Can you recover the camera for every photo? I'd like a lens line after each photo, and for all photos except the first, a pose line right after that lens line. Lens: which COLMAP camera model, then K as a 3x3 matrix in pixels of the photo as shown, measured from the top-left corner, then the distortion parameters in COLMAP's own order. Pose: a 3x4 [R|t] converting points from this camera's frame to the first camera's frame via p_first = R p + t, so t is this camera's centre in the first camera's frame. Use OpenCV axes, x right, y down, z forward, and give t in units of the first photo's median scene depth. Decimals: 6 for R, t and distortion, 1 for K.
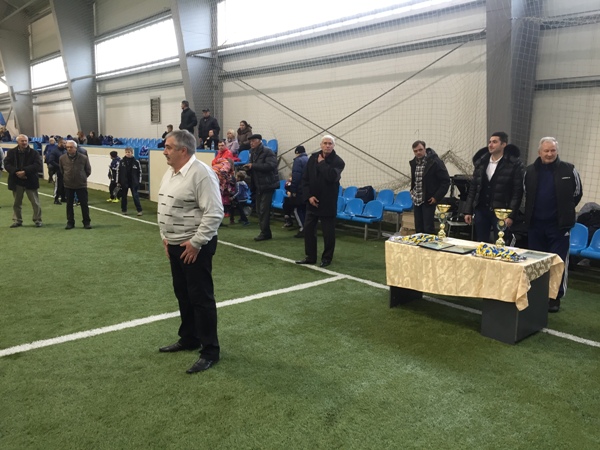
lens RADIAL K [[513.9, 0, 305.3], [0, 513.9, 224.4], [0, 0, 1]] dist [0.089903, -0.114099]
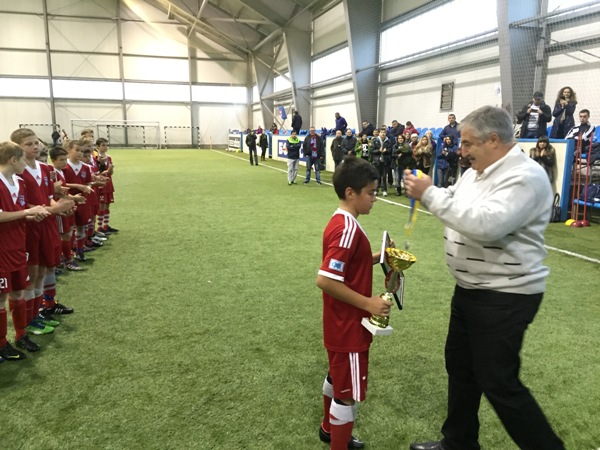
lens RADIAL K [[513.9, 0, 301.2], [0, 513.9, 224.7], [0, 0, 1]] dist [0.089903, -0.114099]
pose [[0.899393, 0.062598, -0.432635, -0.109476], [-0.053068, 0.998009, 0.034081, -0.014036], [0.433907, -0.007694, 0.900925, 0.071682]]
